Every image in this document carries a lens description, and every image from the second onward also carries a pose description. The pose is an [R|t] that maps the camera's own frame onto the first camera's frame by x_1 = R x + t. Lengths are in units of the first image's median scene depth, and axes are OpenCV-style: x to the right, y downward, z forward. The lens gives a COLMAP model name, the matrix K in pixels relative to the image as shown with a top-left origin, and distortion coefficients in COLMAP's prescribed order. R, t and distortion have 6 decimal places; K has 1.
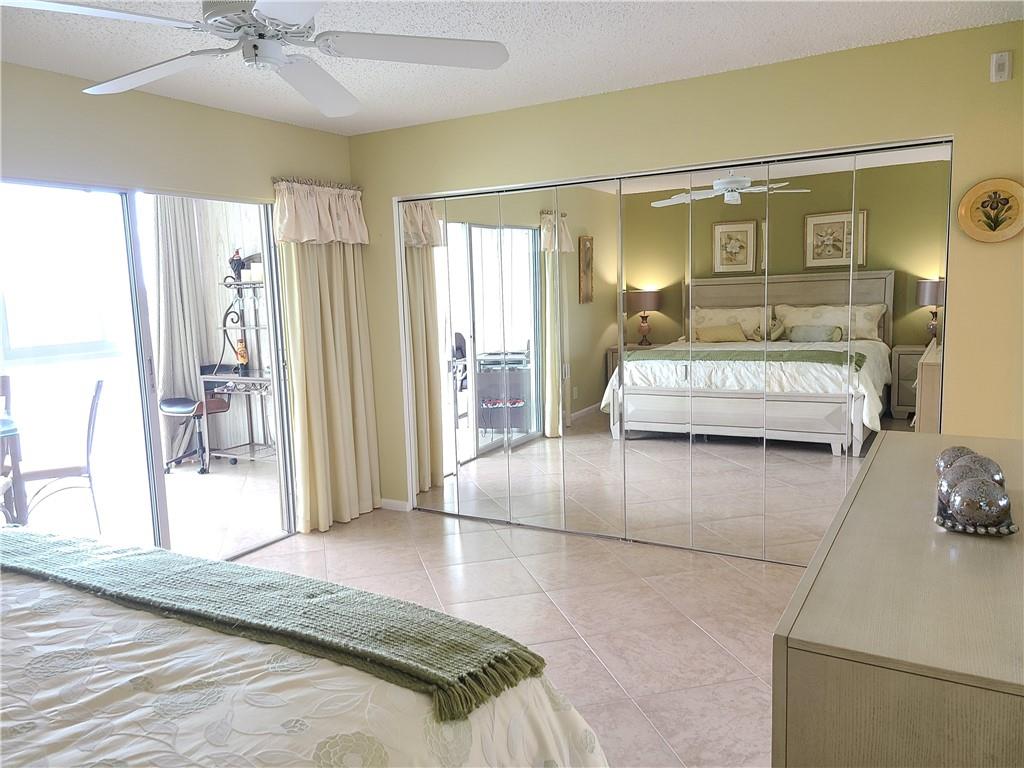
lens RADIAL K [[766.5, 0, 506.2], [0, 766.5, 383.5], [0, 0, 1]] dist [0.061135, -0.045407]
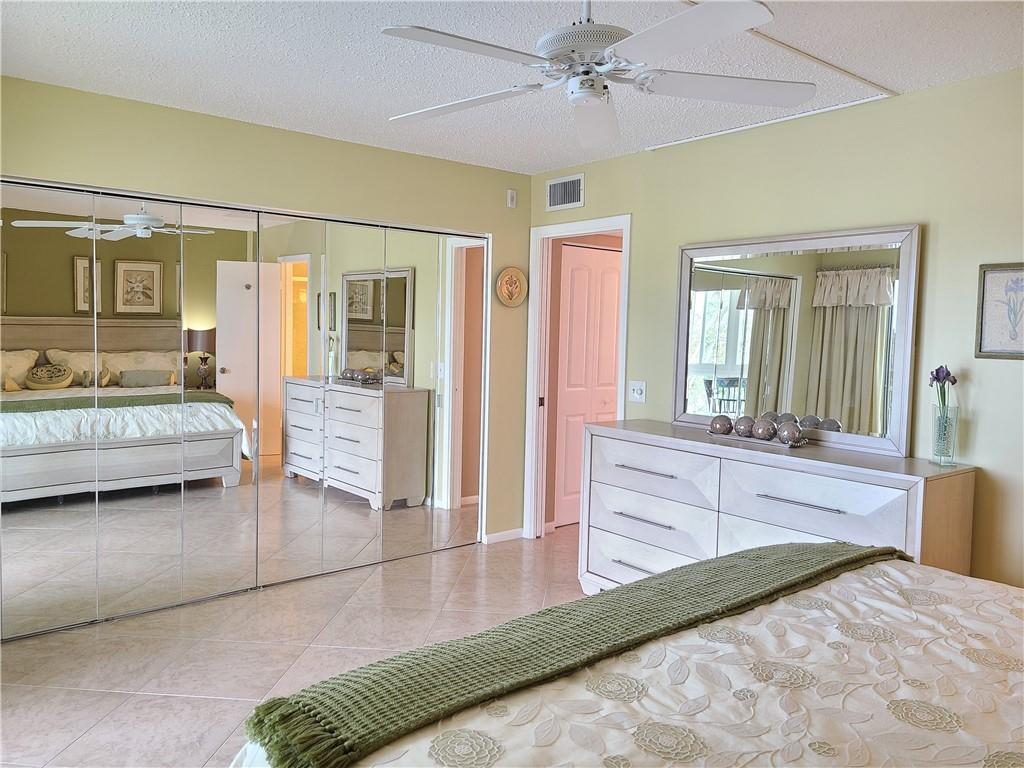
lens RADIAL K [[766.5, 0, 483.4], [0, 766.5, 368.3], [0, 0, 1]] dist [0.061135, -0.045407]
pose [[0.375184, -0.011704, 0.926876, -0.421570], [0.093394, 0.995309, -0.025236, -0.011485], [-0.922233, 0.096032, 0.374518, 0.241680]]
